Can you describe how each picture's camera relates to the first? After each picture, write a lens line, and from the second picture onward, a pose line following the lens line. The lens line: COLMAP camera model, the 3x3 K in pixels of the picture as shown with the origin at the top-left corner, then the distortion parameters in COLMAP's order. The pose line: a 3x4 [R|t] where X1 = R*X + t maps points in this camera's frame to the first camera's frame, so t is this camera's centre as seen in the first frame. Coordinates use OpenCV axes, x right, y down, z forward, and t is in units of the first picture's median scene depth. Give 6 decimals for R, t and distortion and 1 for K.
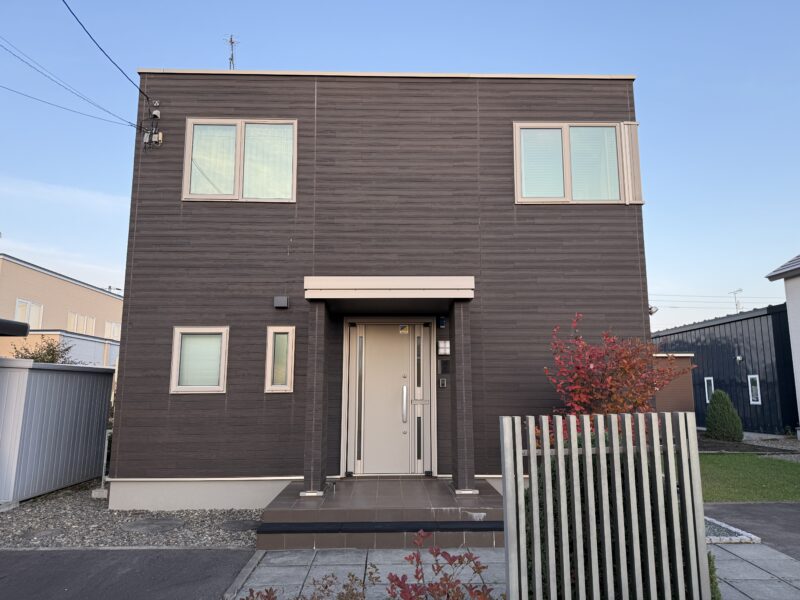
lens RADIAL K [[564.9, 0, 402.2], [0, 564.9, 297.0], [0, 0, 1]] dist [0.038807, -0.045363]
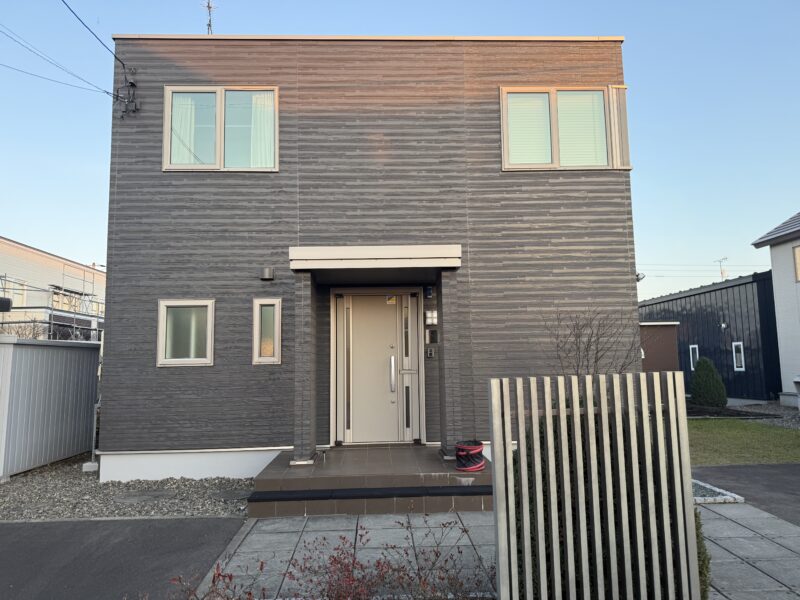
lens RADIAL K [[564.9, 0, 395.5], [0, 564.9, 299.5], [0, 0, 1]] dist [0.038807, -0.045363]
pose [[0.999845, -0.014068, 0.010612, 0.000419], [0.013517, 0.998638, 0.050384, 0.007480], [-0.011306, -0.050232, 0.998674, 0.005992]]
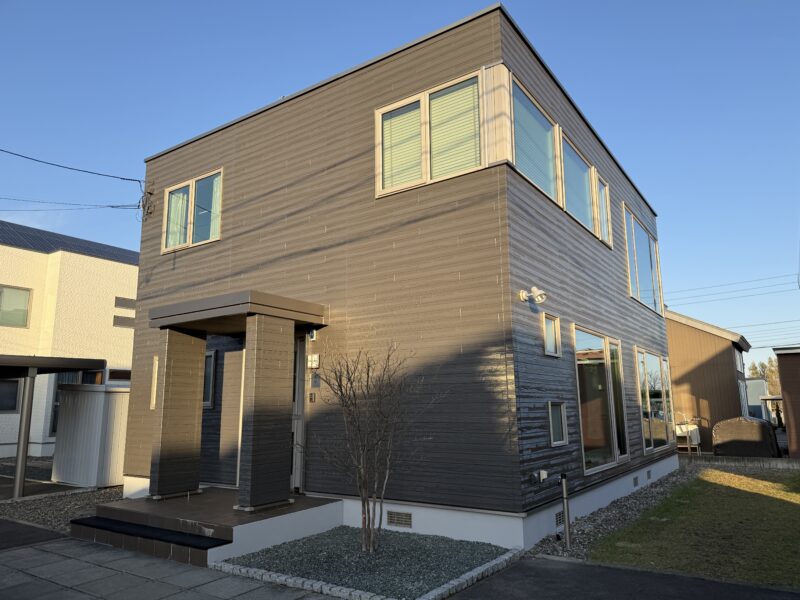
lens RADIAL K [[564.9, 0, 400.3], [0, 564.9, 299.9], [0, 0, 1]] dist [0.038807, -0.045363]
pose [[0.806531, -0.116161, -0.579668, 0.790635], [0.105087, 0.993061, -0.052787, 0.053325], [0.581778, -0.018341, 0.813141, 0.299970]]
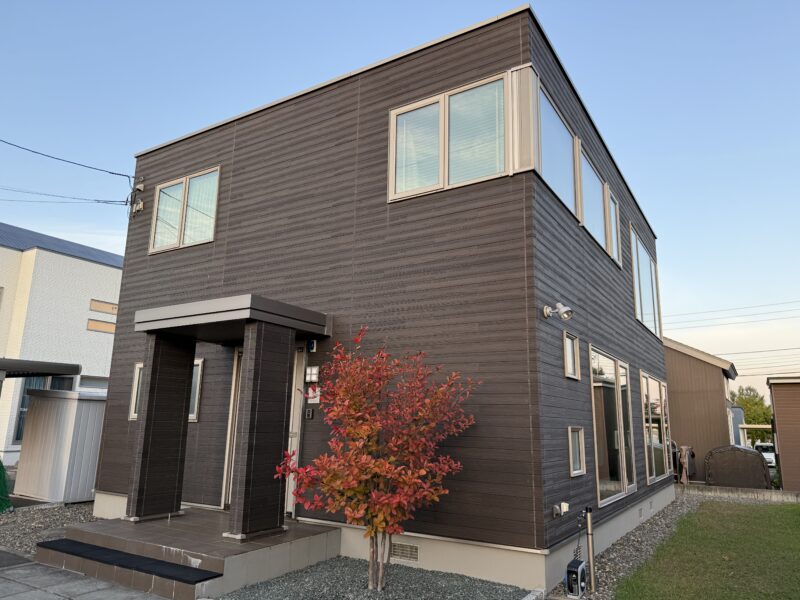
lens RADIAL K [[564.9, 0, 397.7], [0, 564.9, 297.4], [0, 0, 1]] dist [0.038807, -0.045363]
pose [[0.831159, -0.101875, -0.546623, 0.711389], [0.068359, 0.994337, -0.081374, 0.051494], [0.551817, 0.030268, 0.833416, 0.321100]]
